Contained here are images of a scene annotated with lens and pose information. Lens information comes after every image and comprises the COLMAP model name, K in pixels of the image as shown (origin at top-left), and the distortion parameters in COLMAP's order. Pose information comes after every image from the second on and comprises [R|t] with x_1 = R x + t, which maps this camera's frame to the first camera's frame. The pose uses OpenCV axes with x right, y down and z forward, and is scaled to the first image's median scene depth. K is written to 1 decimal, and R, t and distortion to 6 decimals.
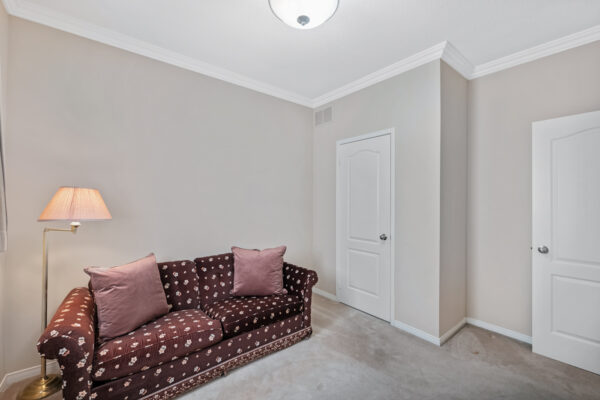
lens RADIAL K [[246.9, 0, 297.0], [0, 246.9, 199.3], [0, 0, 1]] dist [0.000719, 0.000042]
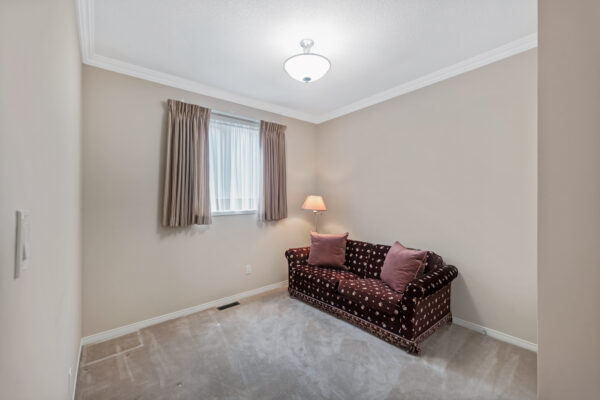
lens RADIAL K [[246.9, 0, 297.0], [0, 246.9, 199.3], [0, 0, 1]] dist [0.000719, 0.000042]
pose [[0.021685, -0.002157, -0.999763, 1.015731], [0.003906, 0.999990, -0.002073, 0.000768], [0.999757, -0.003860, 0.021694, 0.617294]]
